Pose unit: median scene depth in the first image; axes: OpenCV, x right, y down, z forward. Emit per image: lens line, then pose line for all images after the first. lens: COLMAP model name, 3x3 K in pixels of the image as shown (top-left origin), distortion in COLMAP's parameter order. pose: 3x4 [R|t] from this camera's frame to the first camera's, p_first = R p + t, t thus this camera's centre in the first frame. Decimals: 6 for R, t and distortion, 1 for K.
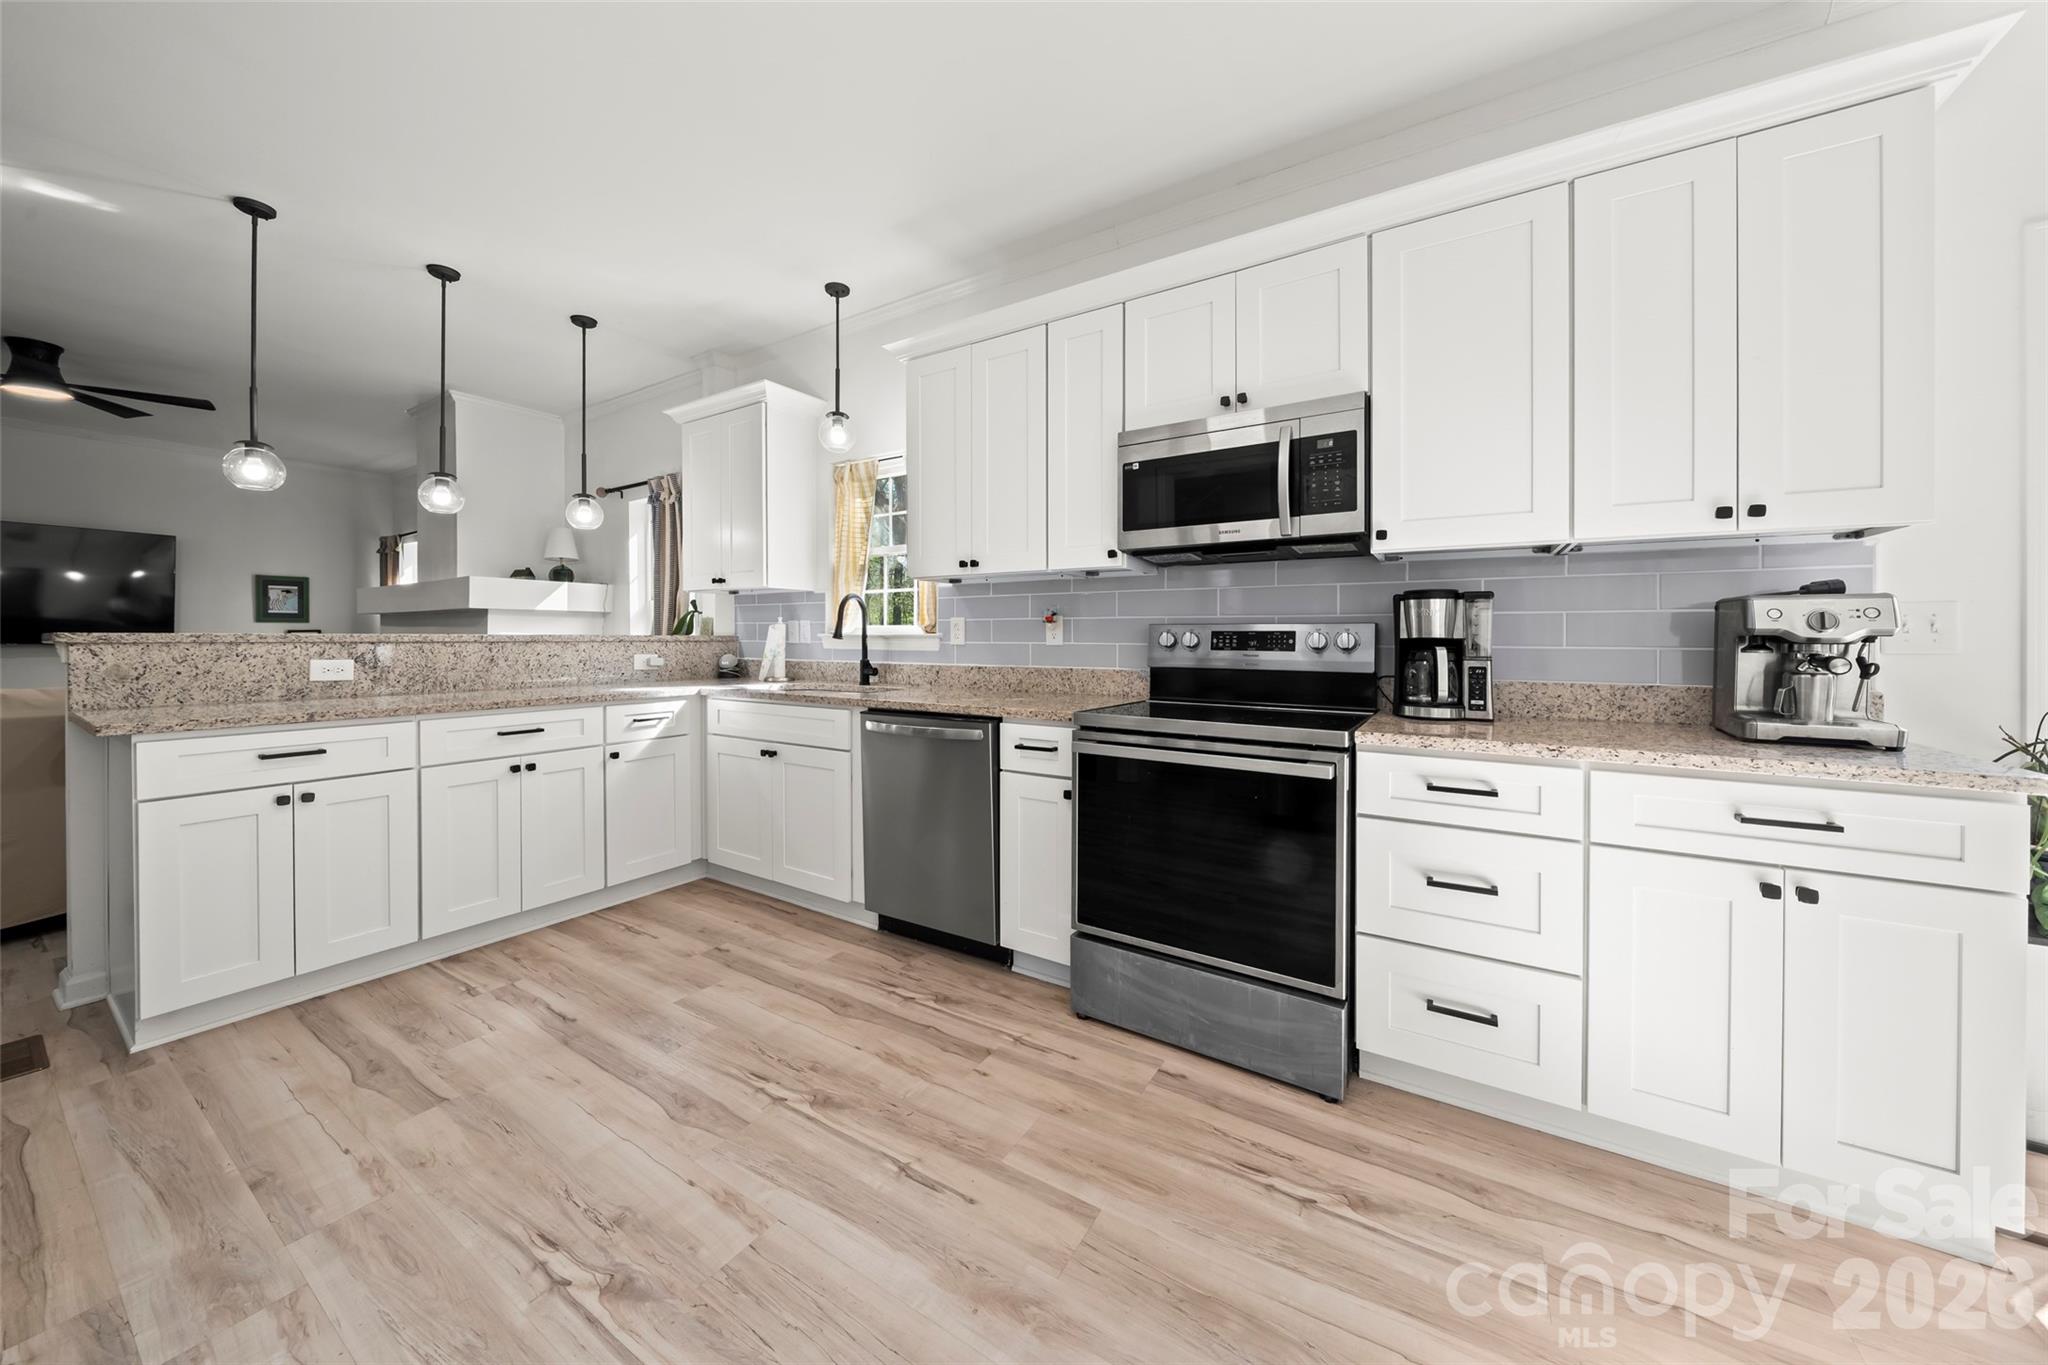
lens RADIAL K [[709.2, 0, 1019.6], [0, 709.2, 637.9], [0, 0, 1]] dist [-0.004487, -0.000196]
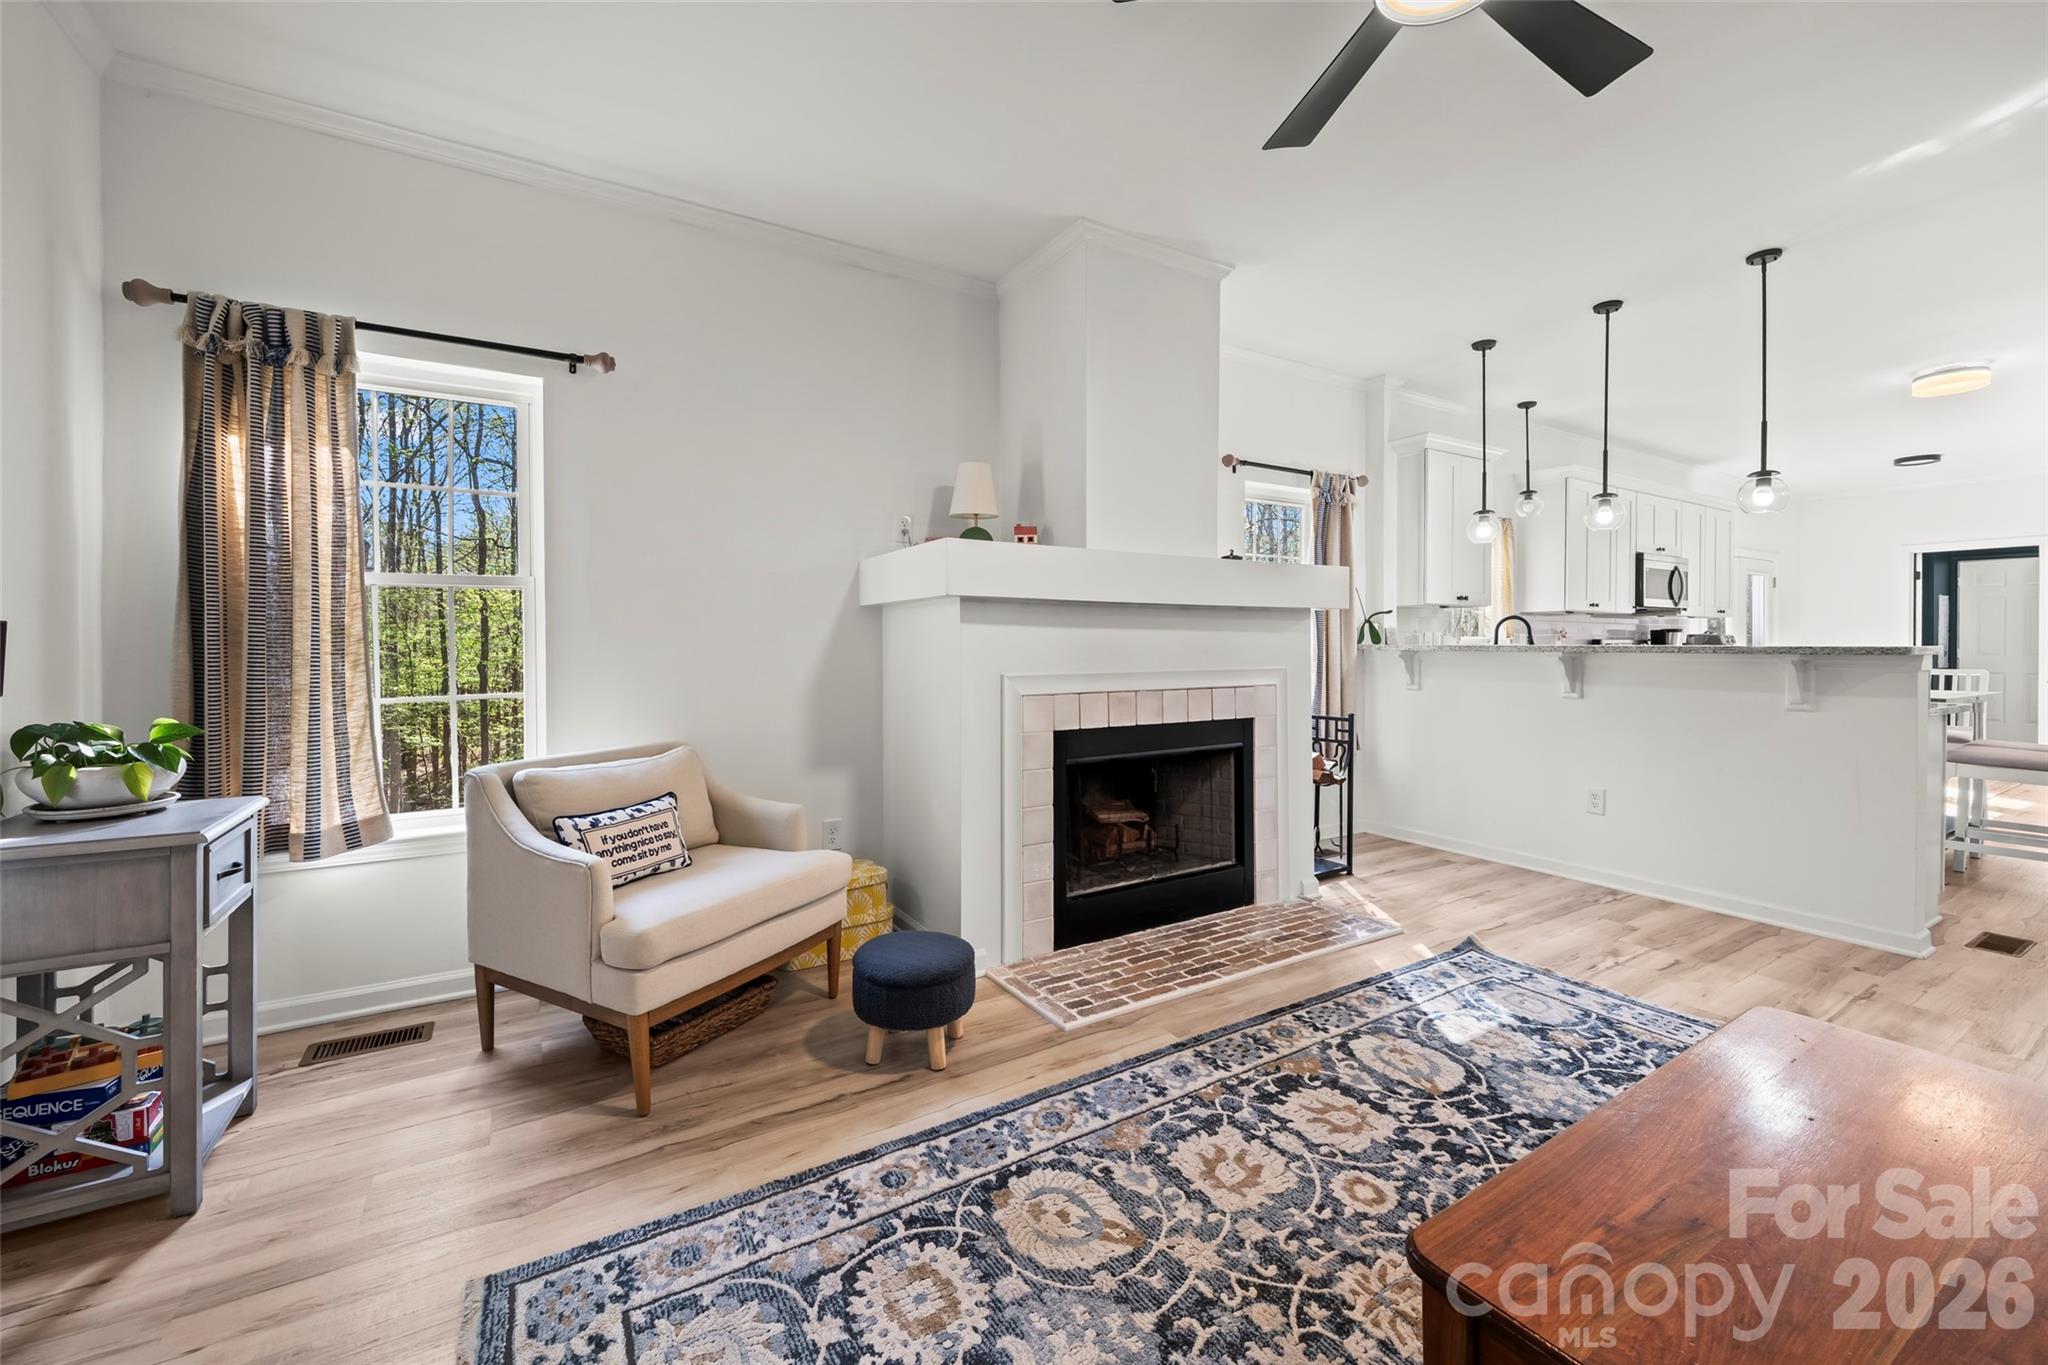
lens RADIAL K [[832.2, 0, 1017.5], [0, 832.2, 644.4], [0, 0, 1]] dist [-0.000831, -0.000130]
pose [[0.437994, -0.002651, 0.898974, -3.353363], [-0.000761, 0.999994, 0.003319, -0.014096], [-0.898978, -0.002138, 0.437989, 1.790723]]
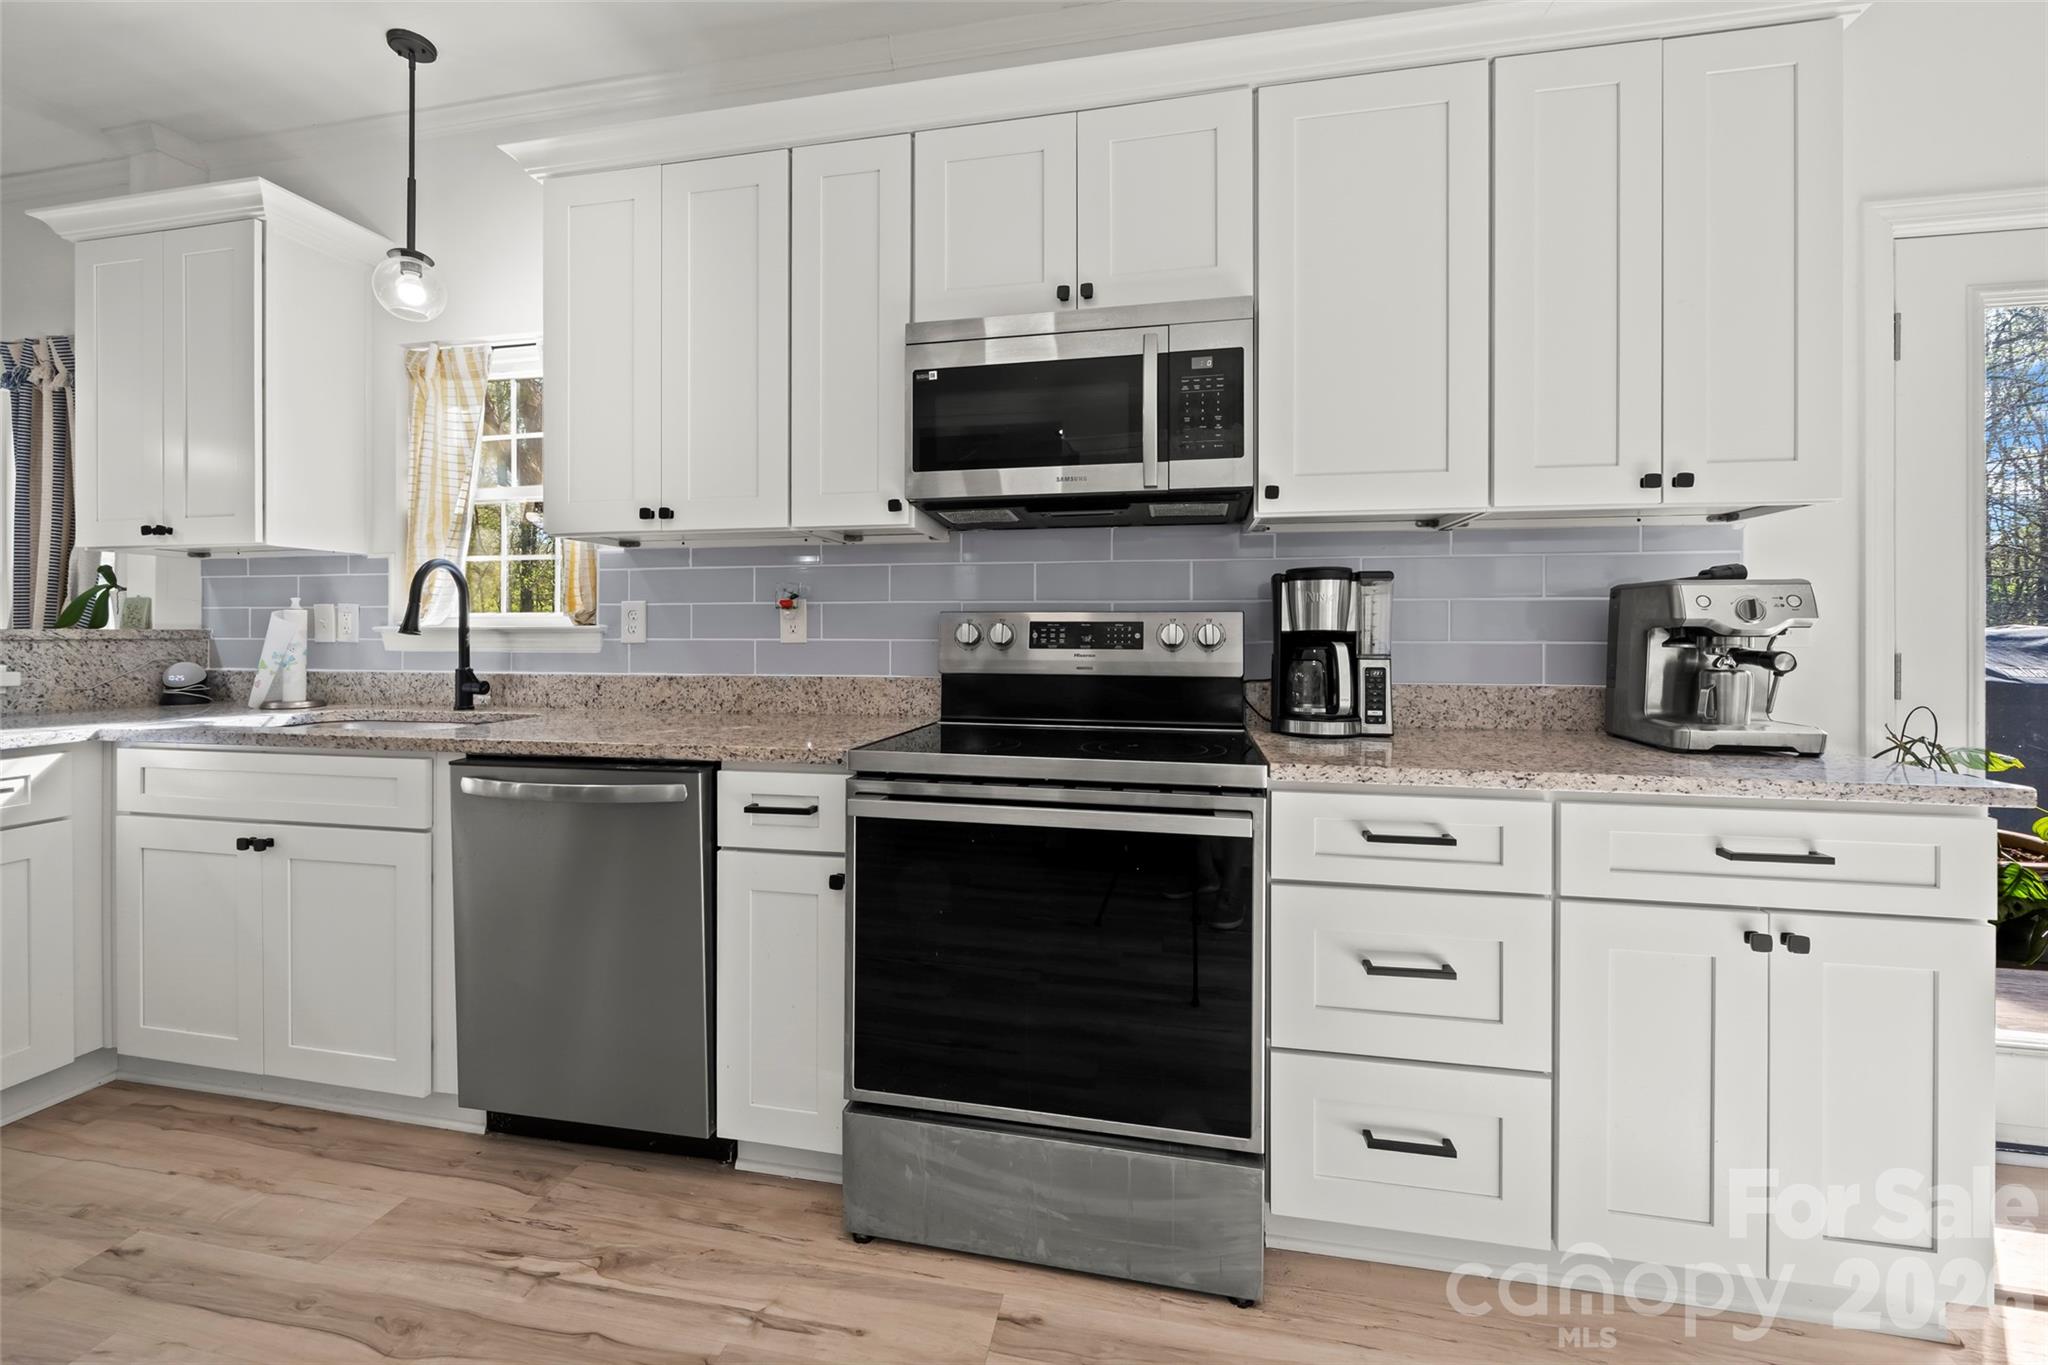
lens RADIAL K [[826.9, 0, 1020.1], [0, 826.9, 628.6], [0, 0, 1]] dist [-0.000981, -0.000121]
pose [[0.933895, 0.000300, 0.357548, -0.041685], [0.001872, 0.999982, -0.005729, 0.002041], [-0.357543, 0.006019, 0.933877, 0.262790]]
